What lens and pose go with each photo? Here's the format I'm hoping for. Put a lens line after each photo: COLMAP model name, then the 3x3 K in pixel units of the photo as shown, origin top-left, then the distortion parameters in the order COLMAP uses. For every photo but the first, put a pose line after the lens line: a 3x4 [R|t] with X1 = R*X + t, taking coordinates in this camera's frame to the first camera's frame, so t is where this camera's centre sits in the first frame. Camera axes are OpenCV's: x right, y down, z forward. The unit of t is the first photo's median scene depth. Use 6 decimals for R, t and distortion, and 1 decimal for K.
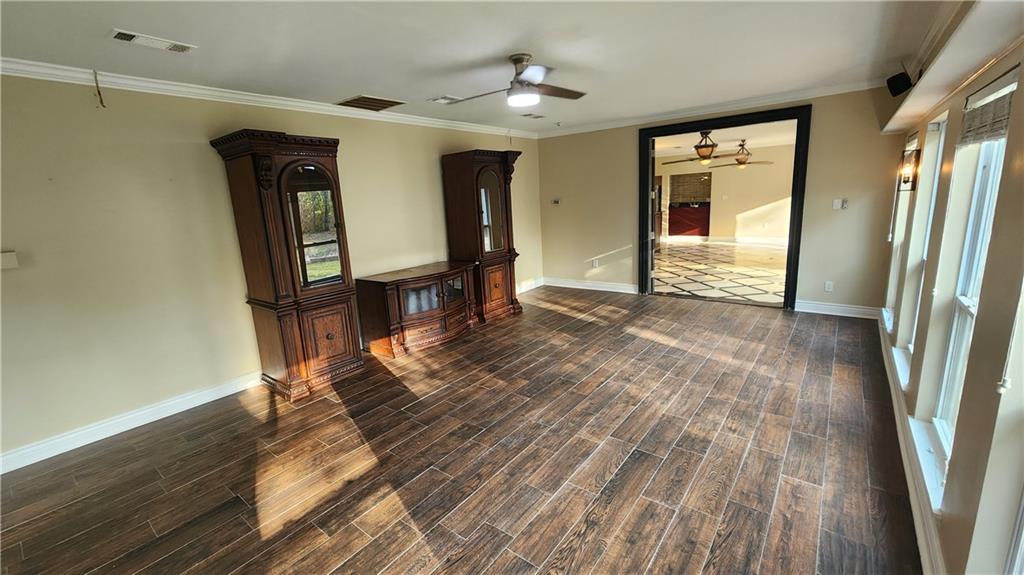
lens RADIAL K [[421.4, 0, 514.4], [0, 421.4, 289.1], [0, 0, 1]] dist [-0.000304, -0.000221]
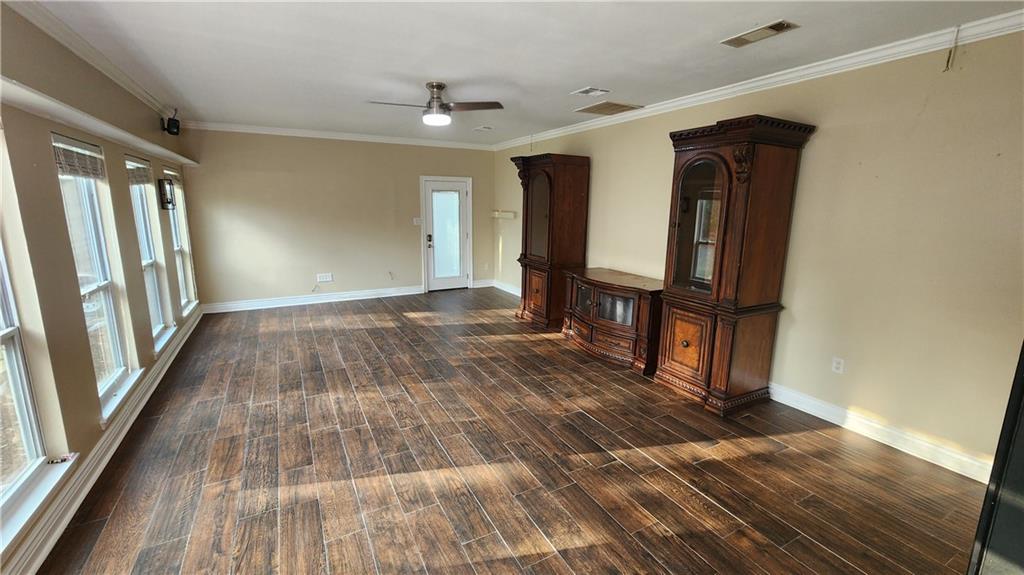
lens RADIAL K [[421.4, 0, 514.6], [0, 421.4, 280.3], [0, 0, 1]] dist [-0.000304, -0.000221]
pose [[-0.399075, 0.215830, -0.891155, 0.999094], [-0.187726, 0.932082, 0.309809, -0.404738], [0.897496, 0.290930, -0.331454, 1.565144]]
